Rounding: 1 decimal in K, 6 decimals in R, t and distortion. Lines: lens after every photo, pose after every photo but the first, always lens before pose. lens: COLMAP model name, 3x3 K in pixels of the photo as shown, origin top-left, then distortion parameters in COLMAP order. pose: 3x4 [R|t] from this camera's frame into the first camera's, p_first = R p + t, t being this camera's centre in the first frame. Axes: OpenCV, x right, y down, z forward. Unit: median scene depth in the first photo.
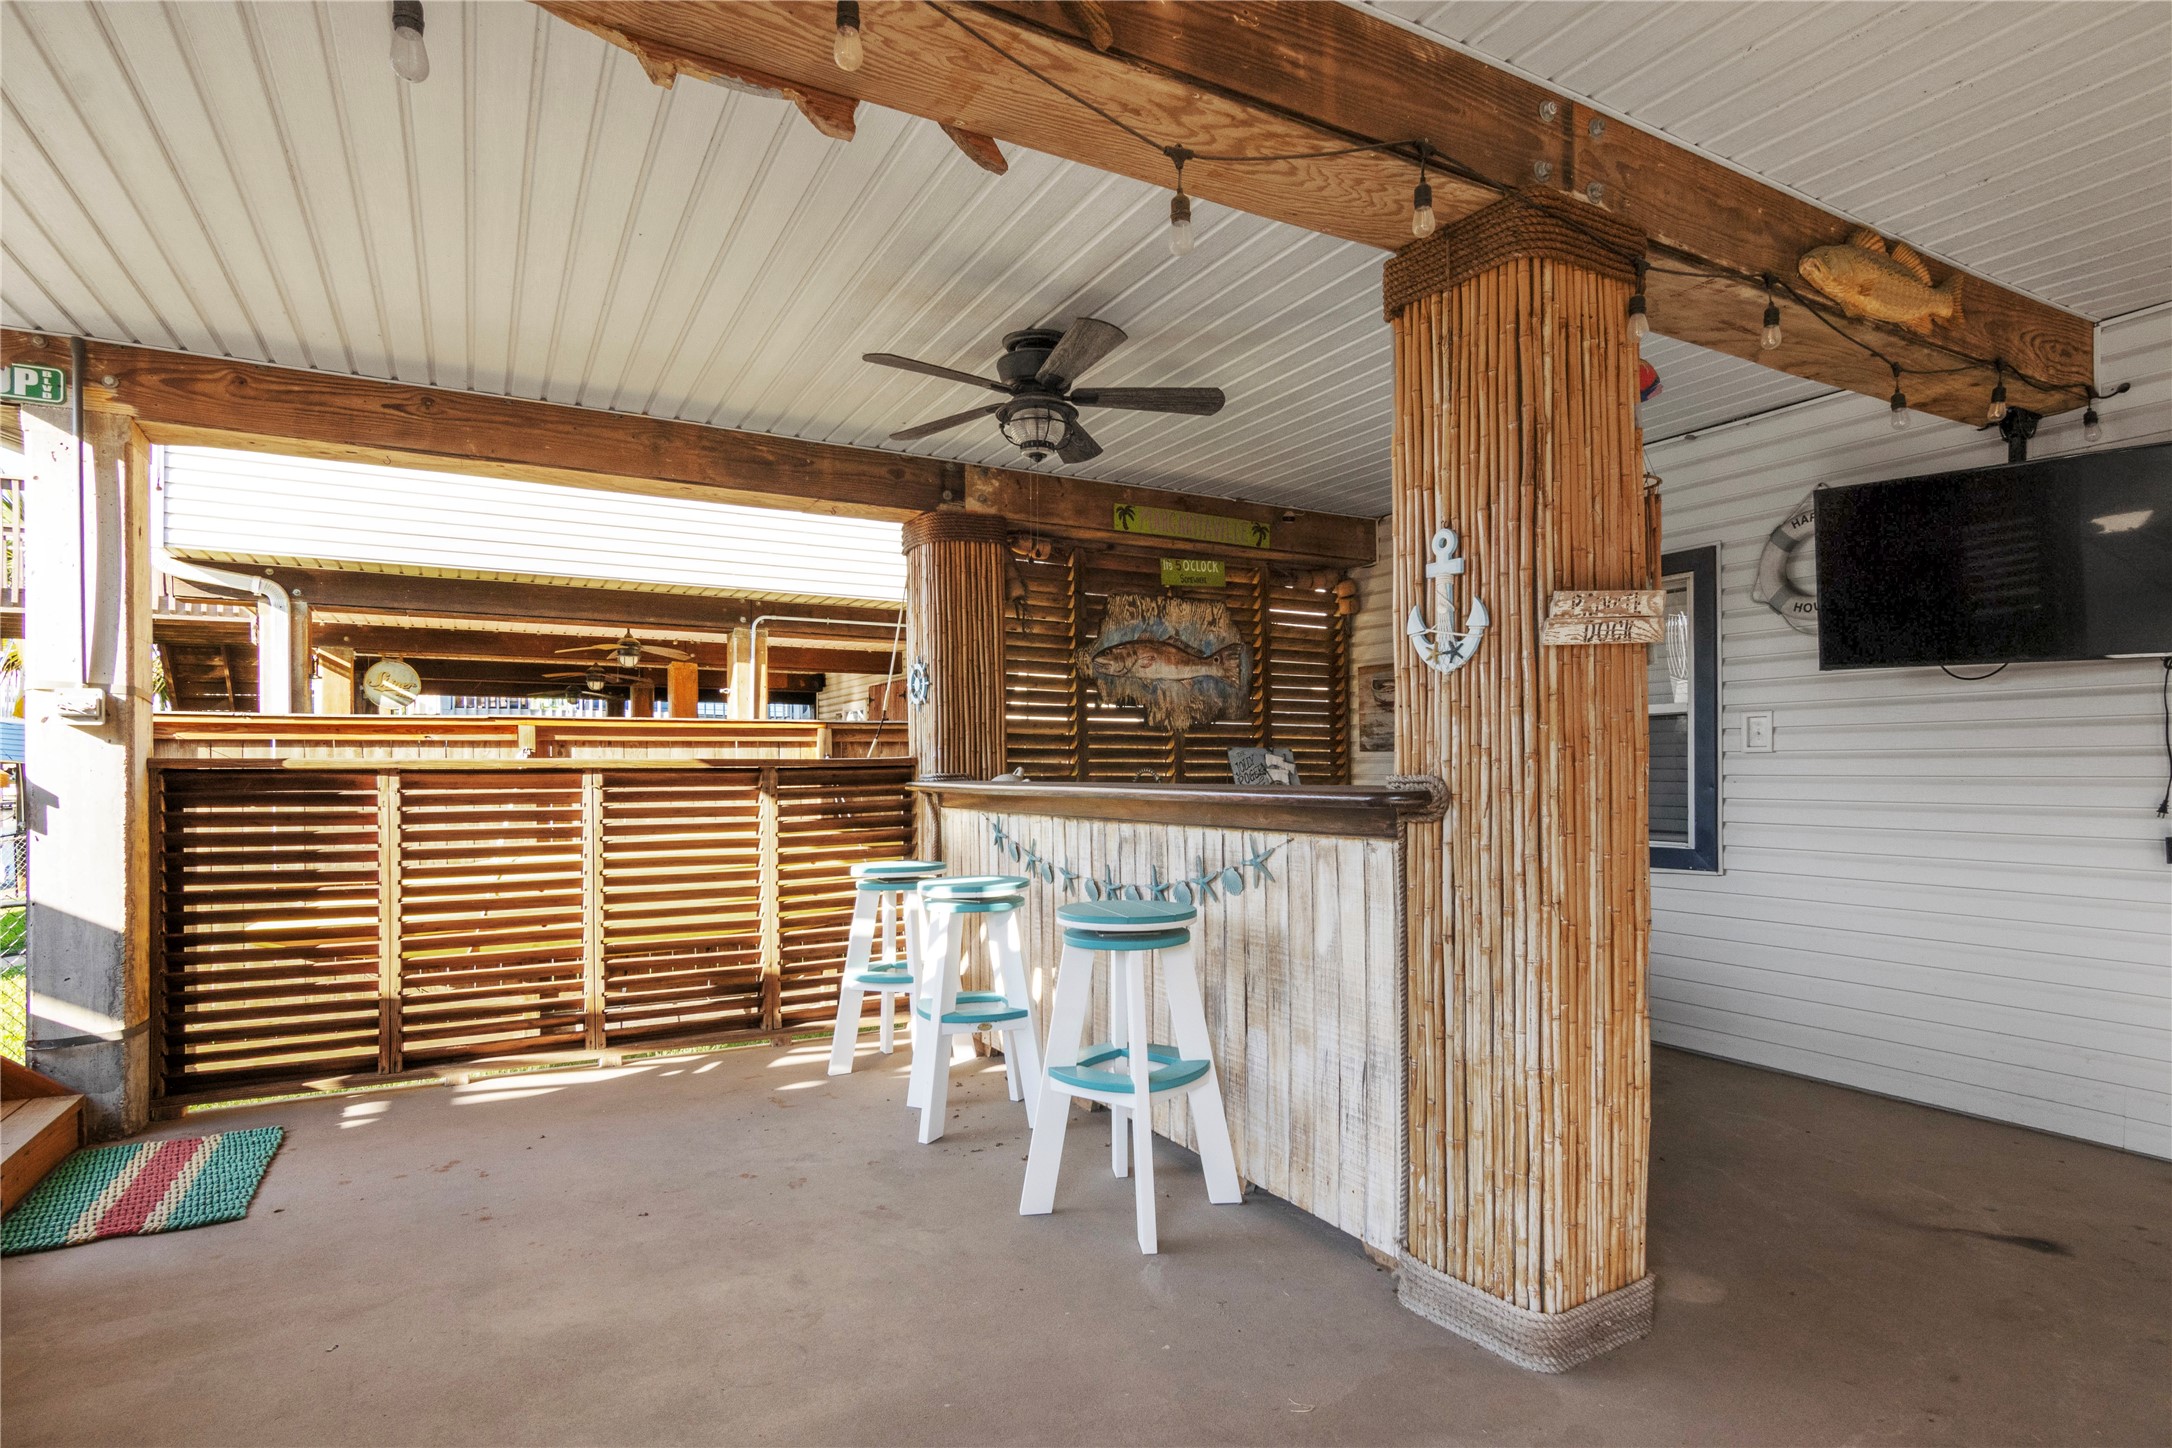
lens RADIAL K [[1143.6, 0, 1038.8], [0, 1143.6, 768.7], [0, 0, 1]] dist [-0.001782, 0.000444]
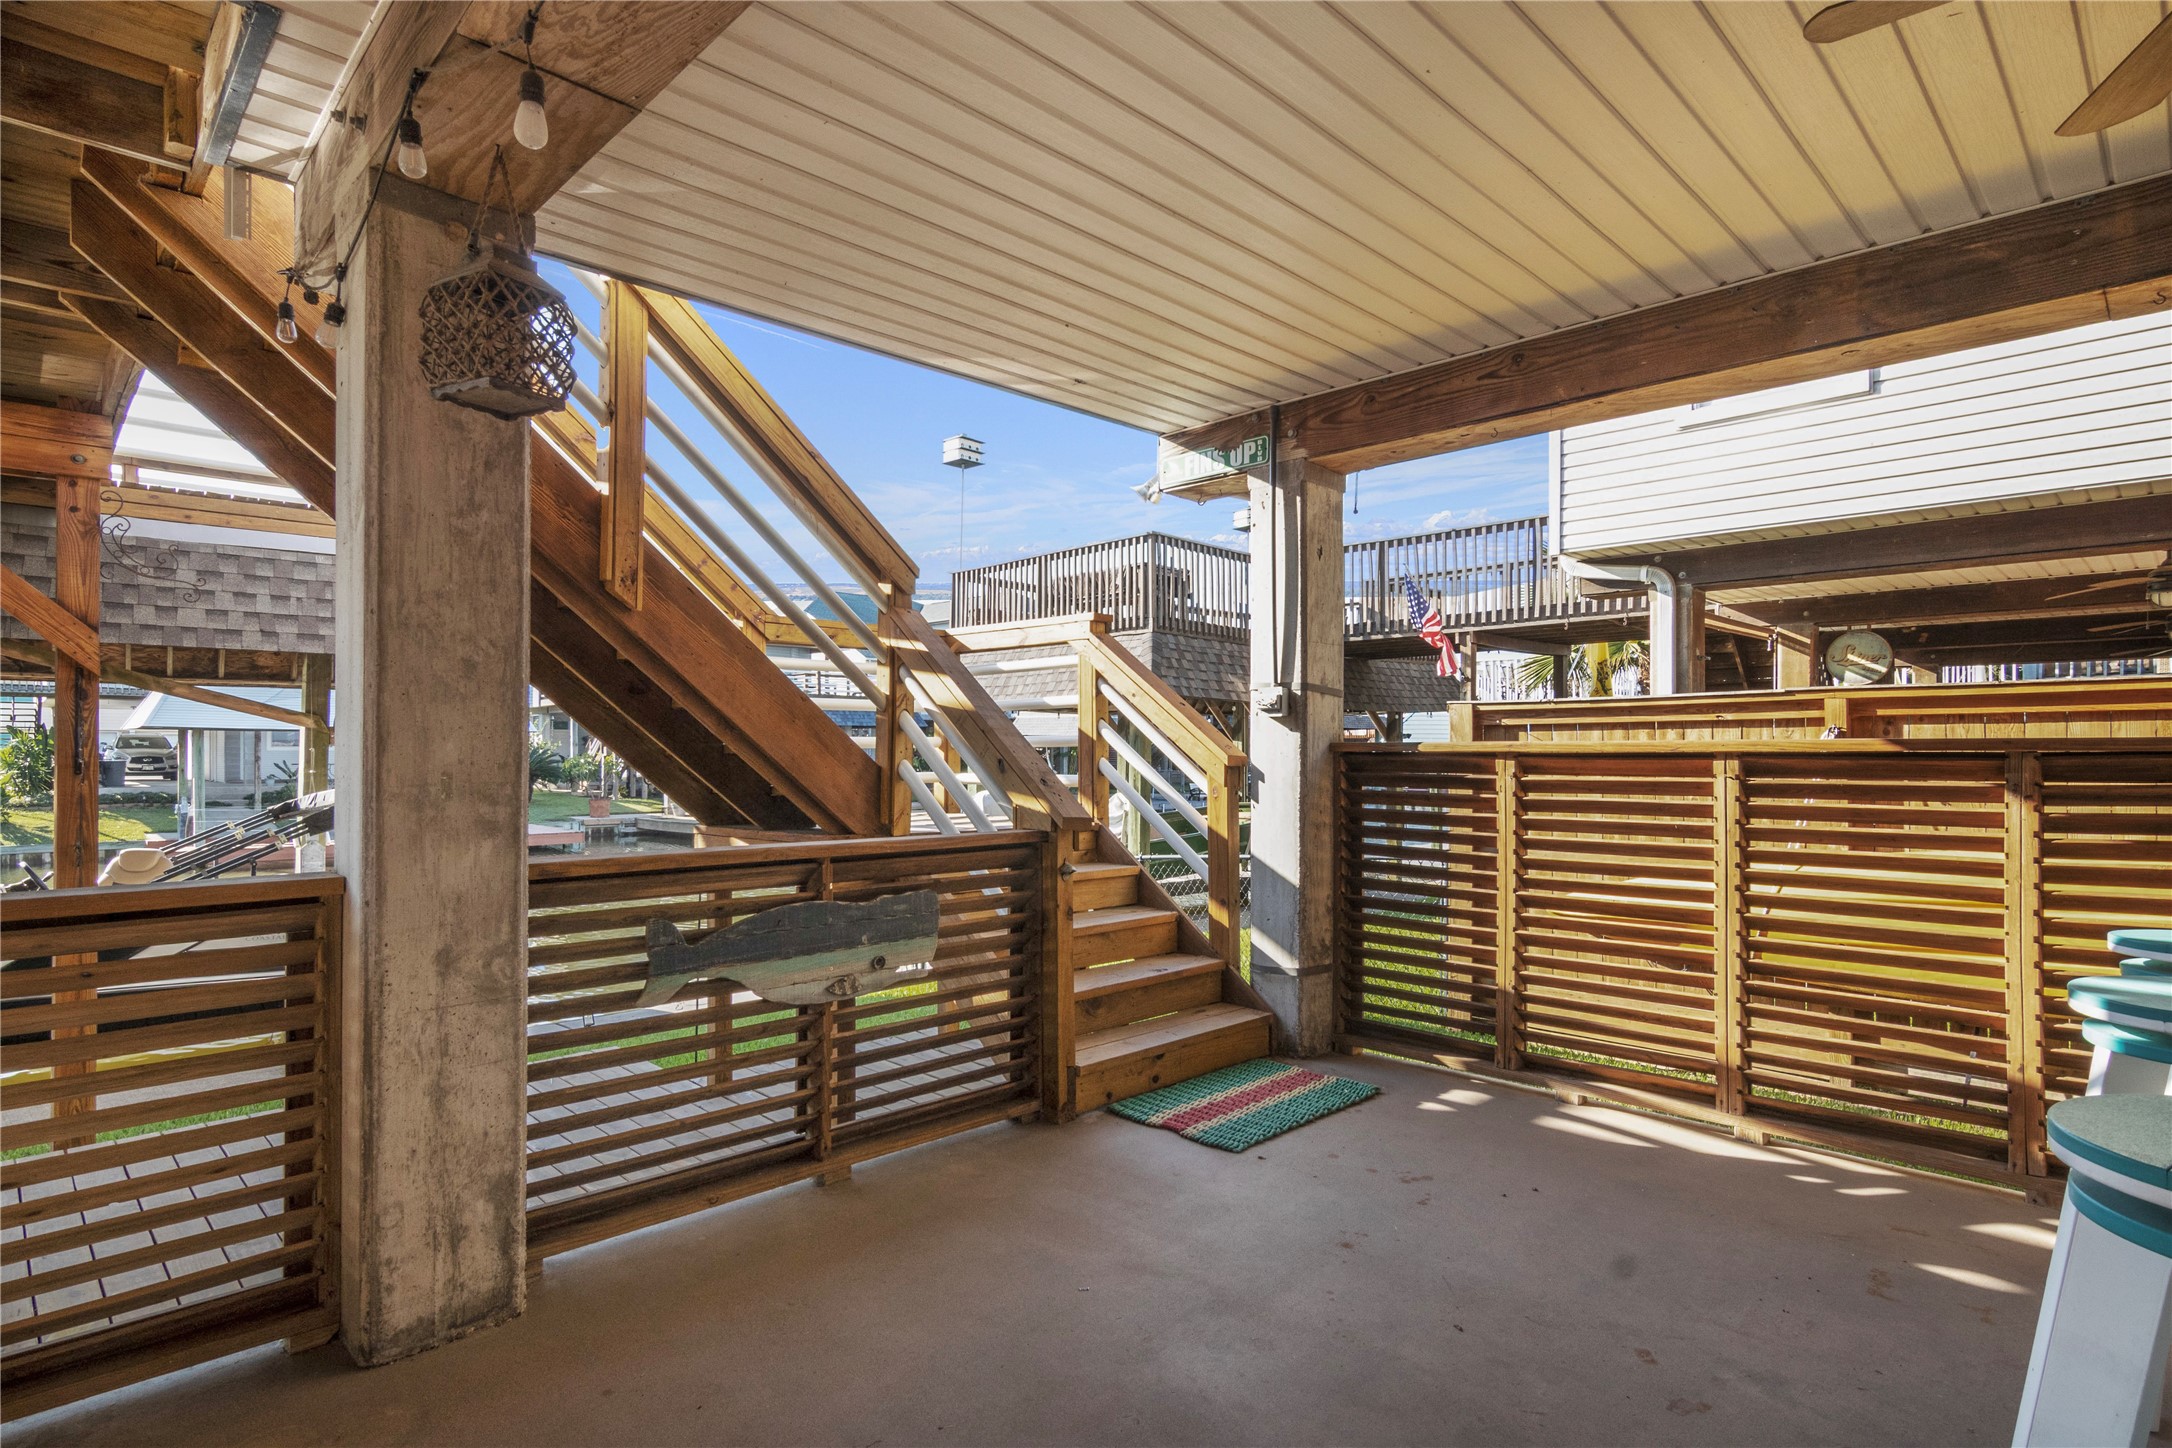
lens RADIAL K [[1103.2, 0, 1085.4], [0, 1103.2, 751.2], [0, 0, 1]] dist [0.002190, 0.001033]
pose [[0.304597, 0.002228, -0.952479, 0.181711], [-0.000811, 0.999998, 0.002080, -0.002281], [0.952481, 0.000139, 0.304598, 0.328156]]
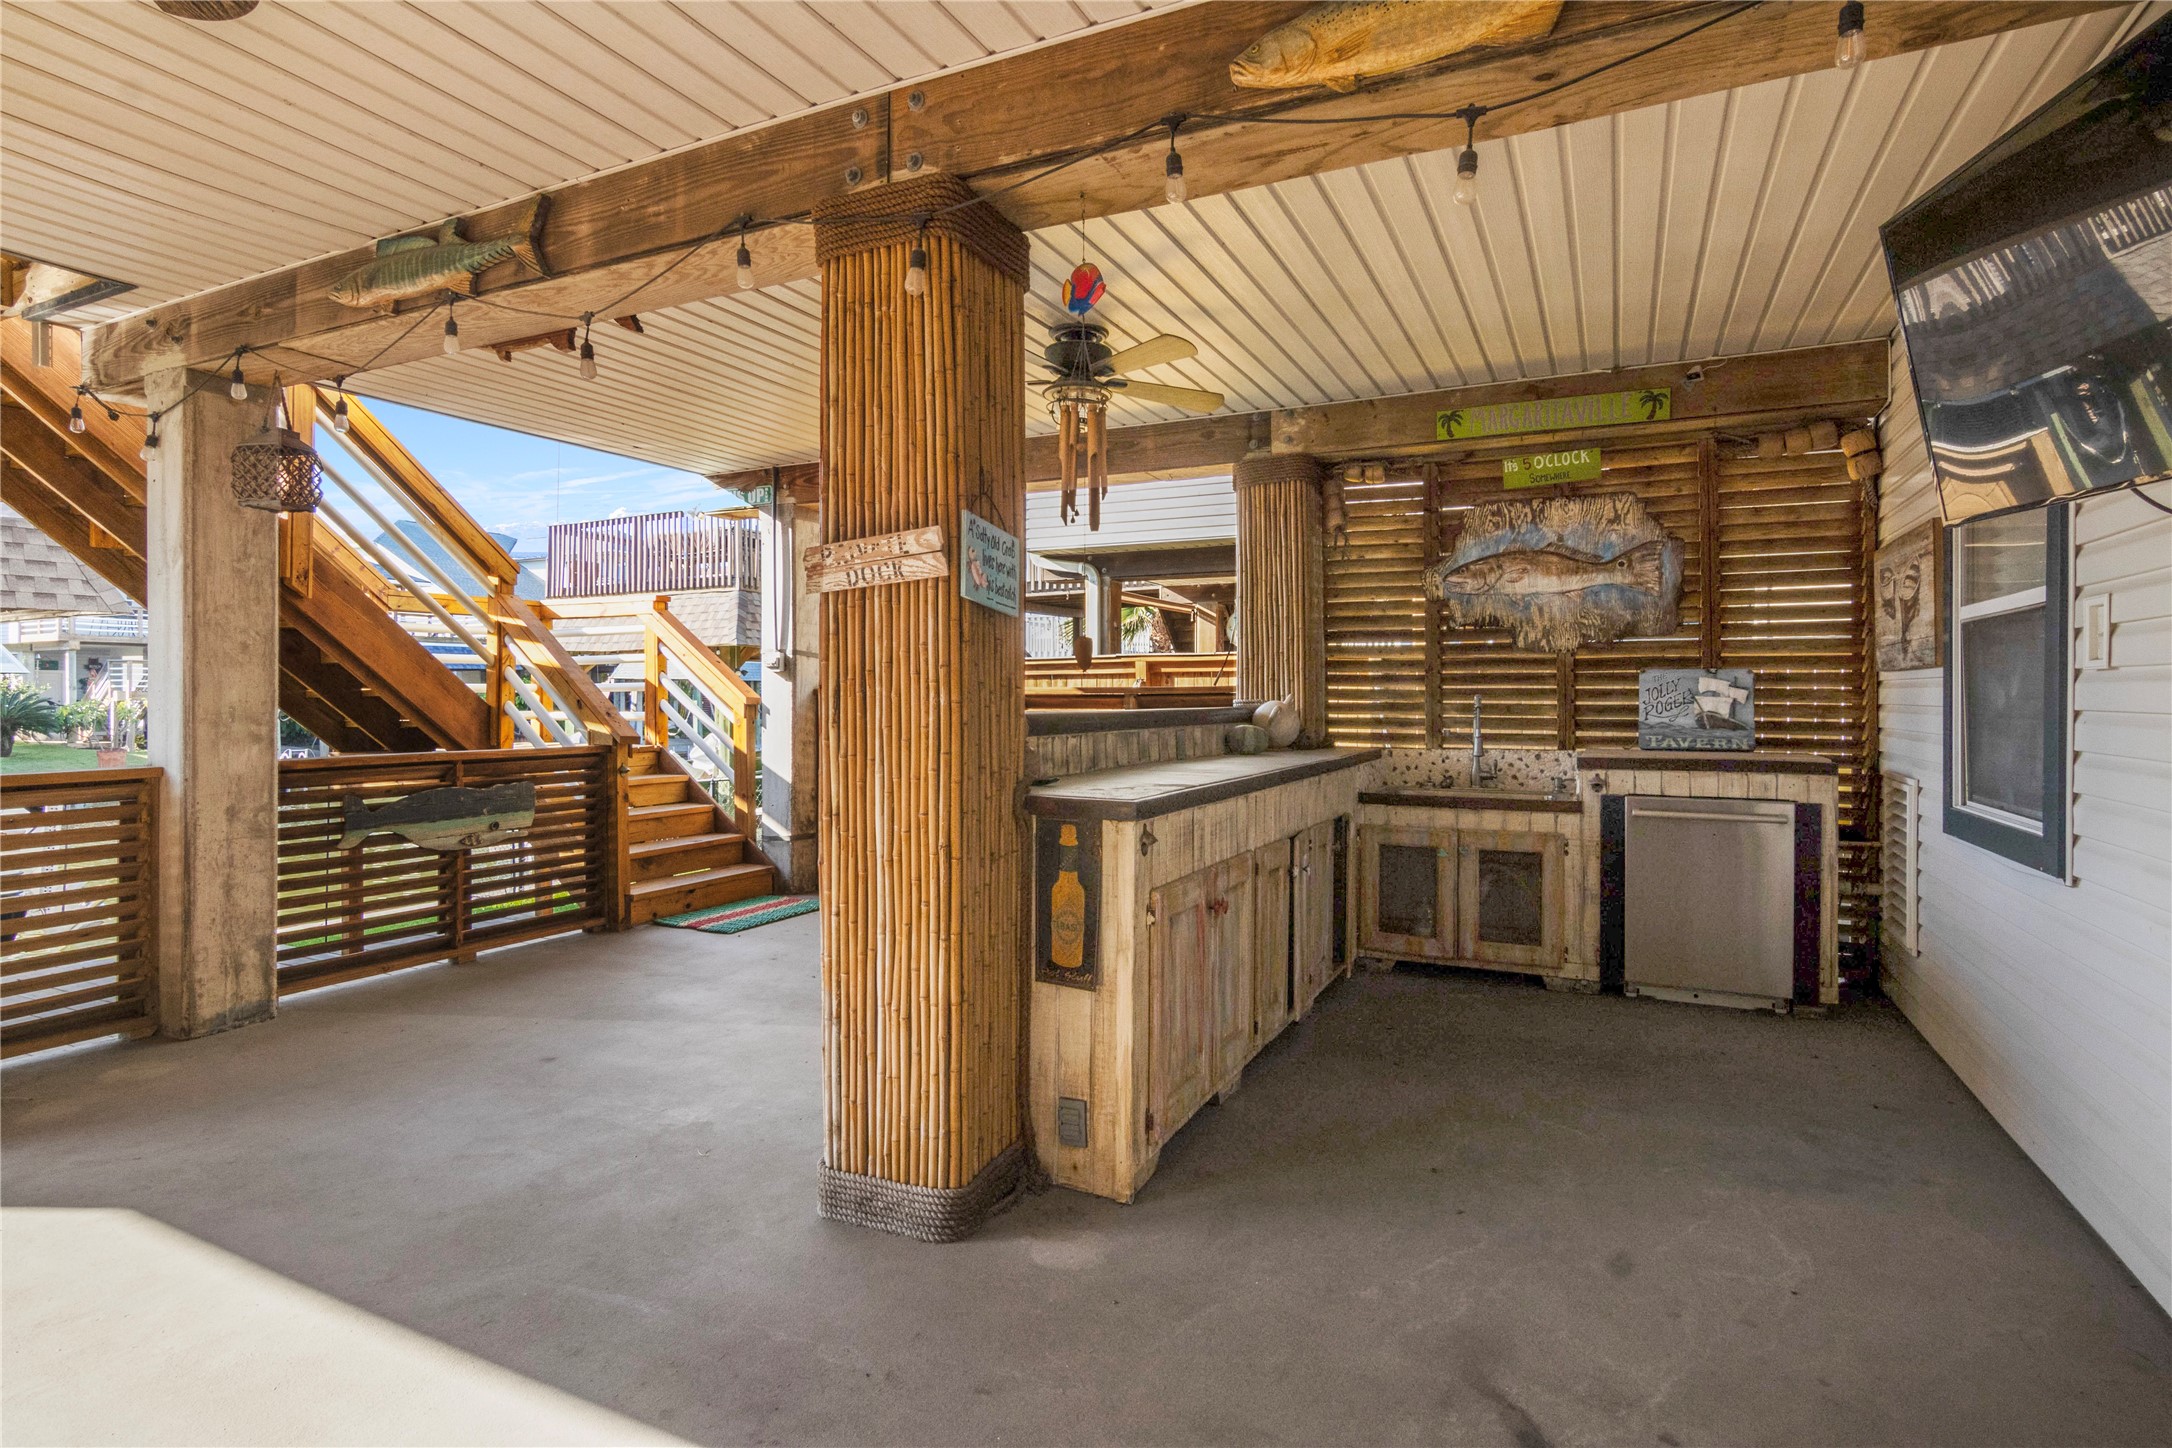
lens RADIAL K [[1086.0, 0, 1037.7], [0, 1086.0, 697.4], [0, 0, 1]] dist [-0.002734, 0.000417]
pose [[0.573909, 0.003765, -0.818911, 0.660620], [-0.000094, 0.999990, 0.004532, -0.002819], [0.818919, -0.002524, 0.573903, 0.242365]]
